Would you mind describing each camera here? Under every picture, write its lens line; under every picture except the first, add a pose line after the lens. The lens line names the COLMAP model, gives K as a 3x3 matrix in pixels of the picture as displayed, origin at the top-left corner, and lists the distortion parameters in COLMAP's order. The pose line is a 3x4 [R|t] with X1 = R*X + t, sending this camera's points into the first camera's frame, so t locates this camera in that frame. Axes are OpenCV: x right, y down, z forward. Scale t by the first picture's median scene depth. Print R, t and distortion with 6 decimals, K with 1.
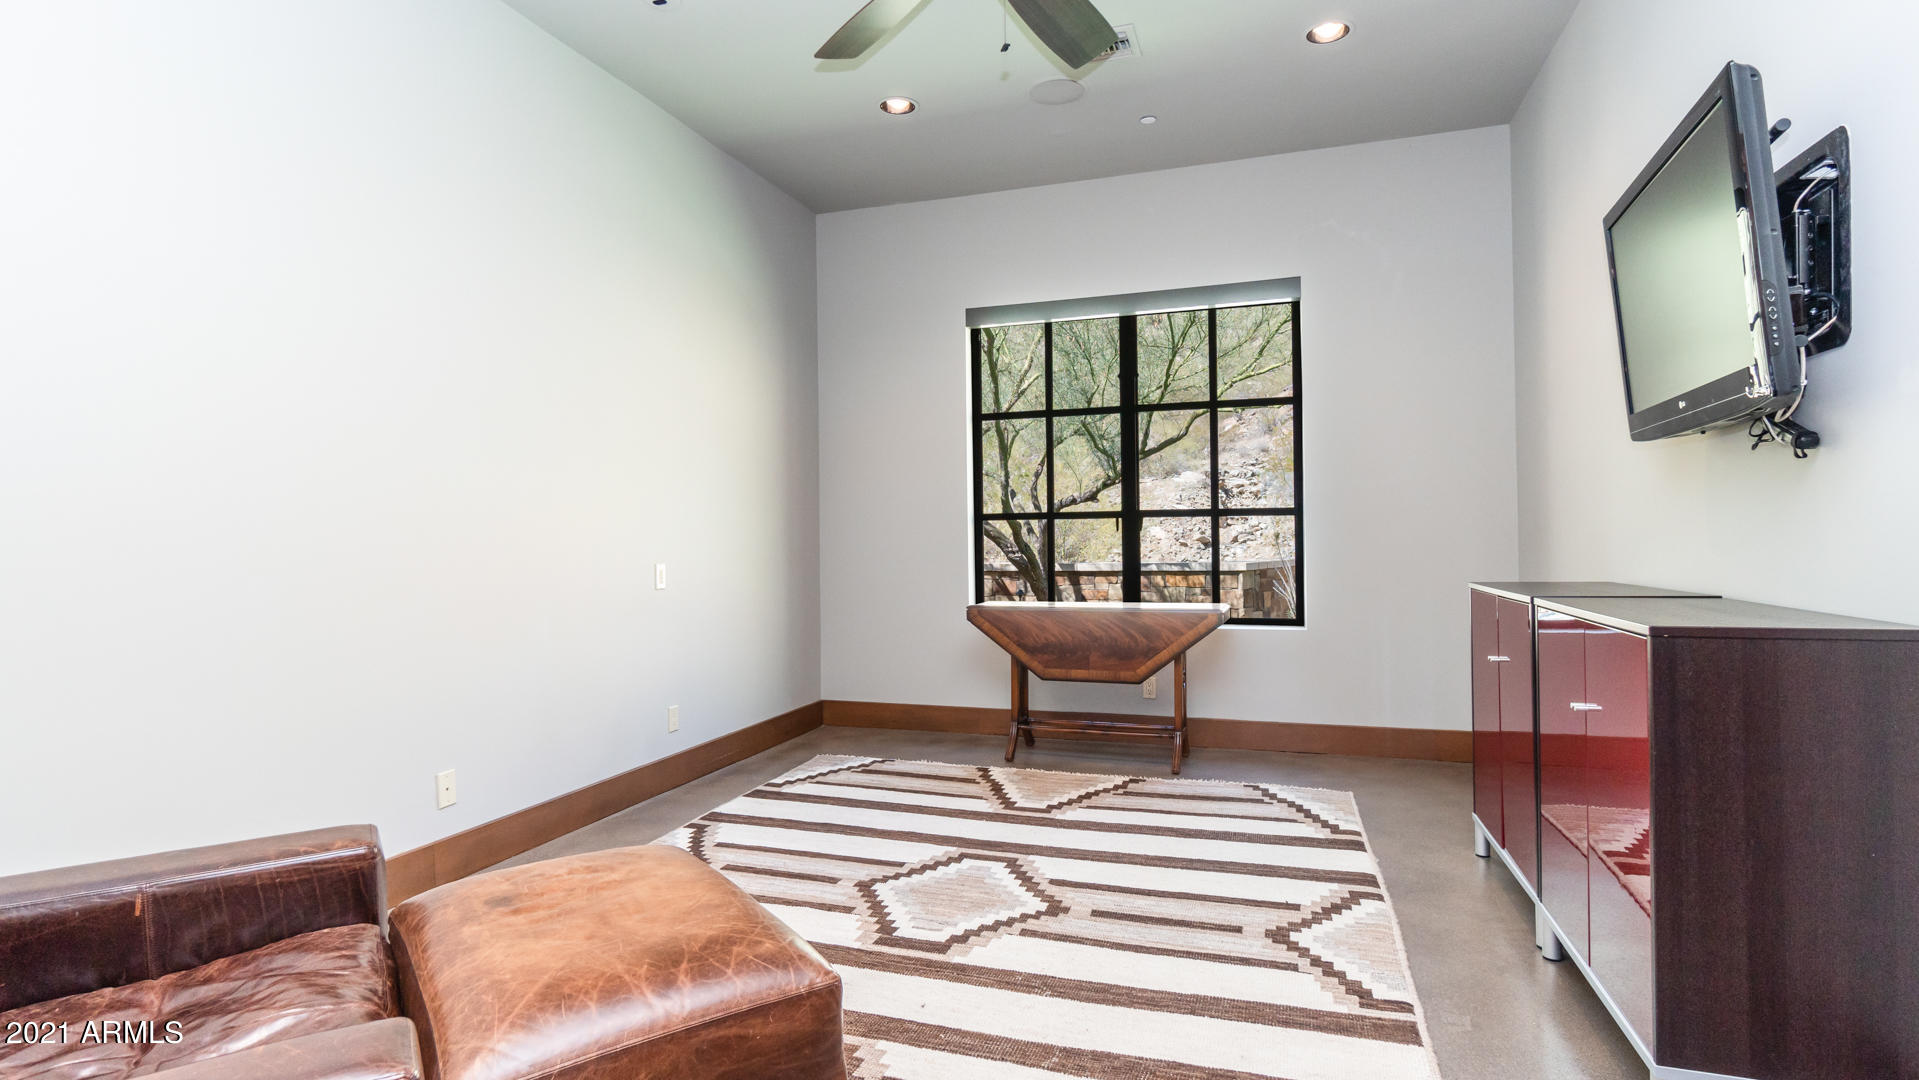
lens RADIAL K [[984.5, 0, 955.9], [0, 984.5, 546.2], [0, 0, 1]] dist [-0.003788, -0.000007]
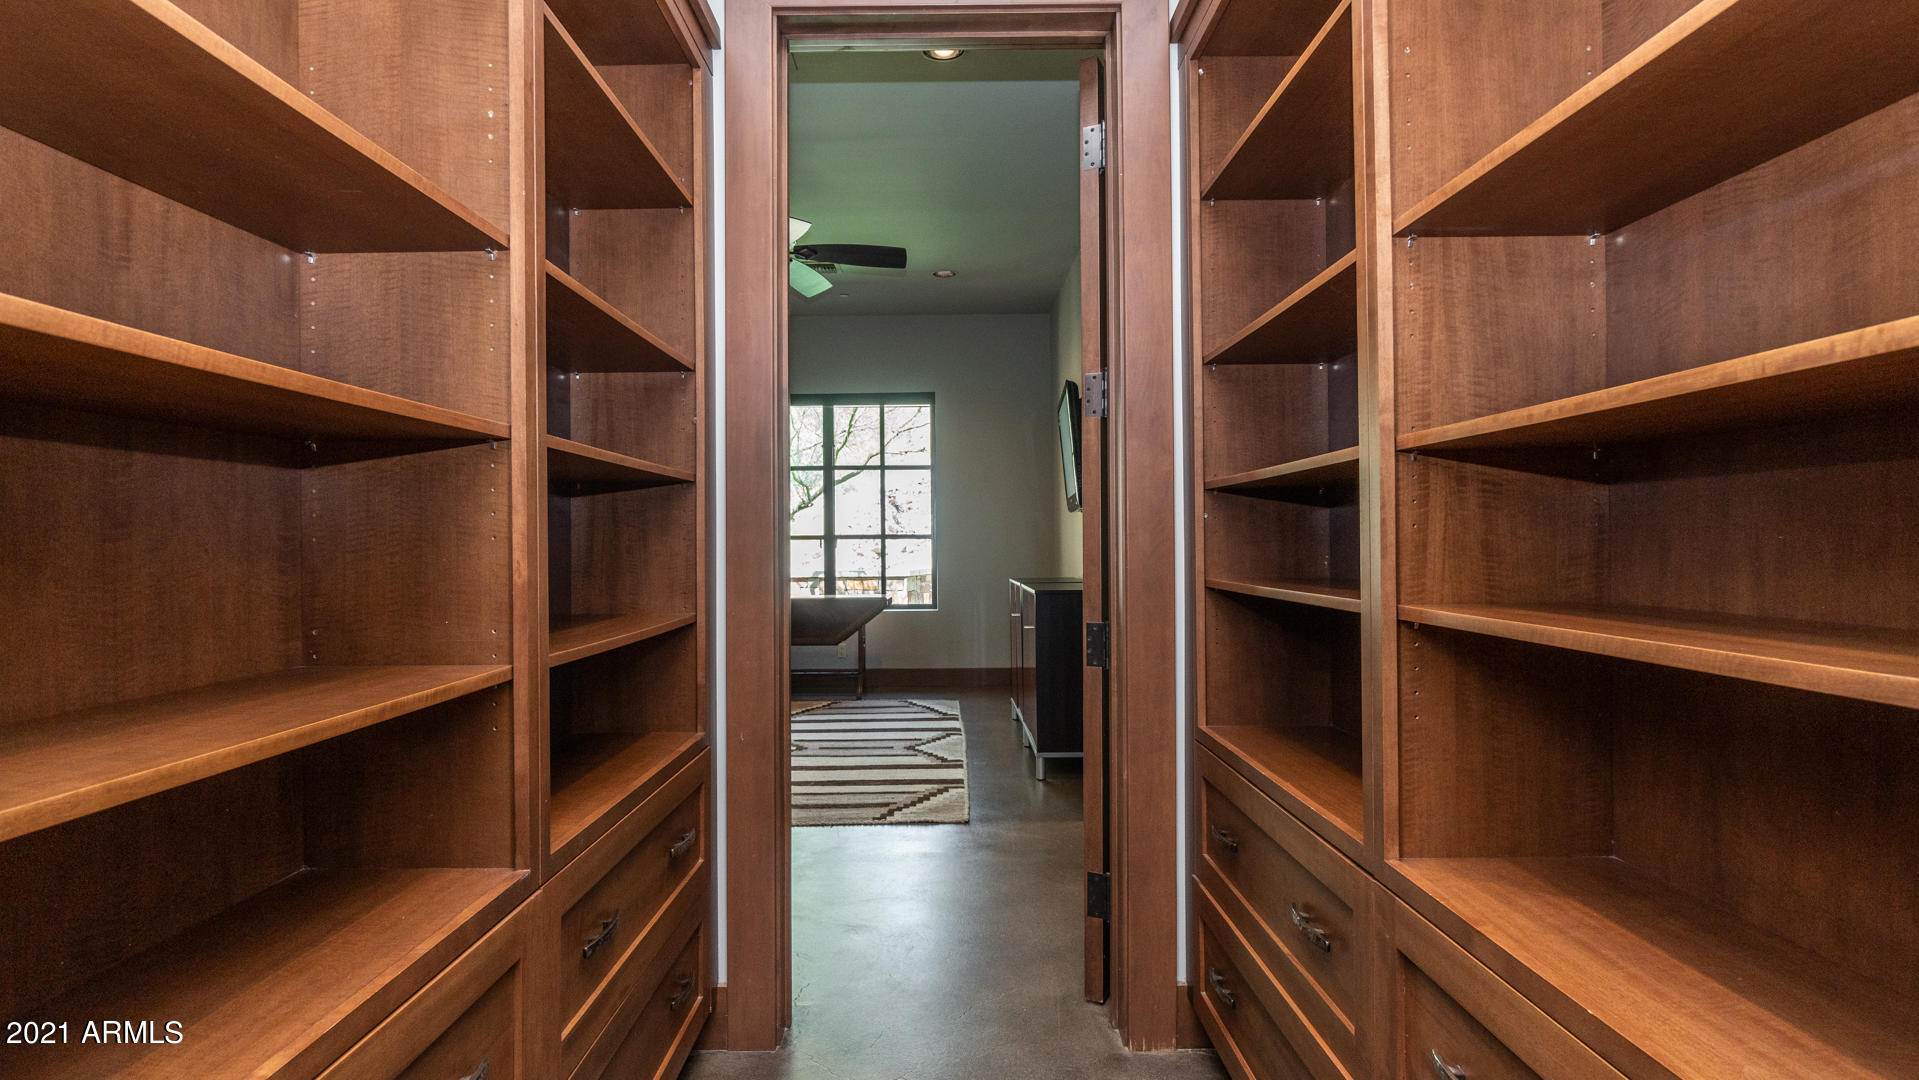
lens RADIAL K [[984.5, 0, 958.1], [0, 984.5, 547.6], [0, 0, 1]] dist [-0.003788, -0.000007]
pose [[0.946272, 0.008848, 0.323251, -0.144256], [-0.006658, 0.999947, -0.007879, -0.007314], [-0.323304, 0.005303, 0.946280, -0.574668]]
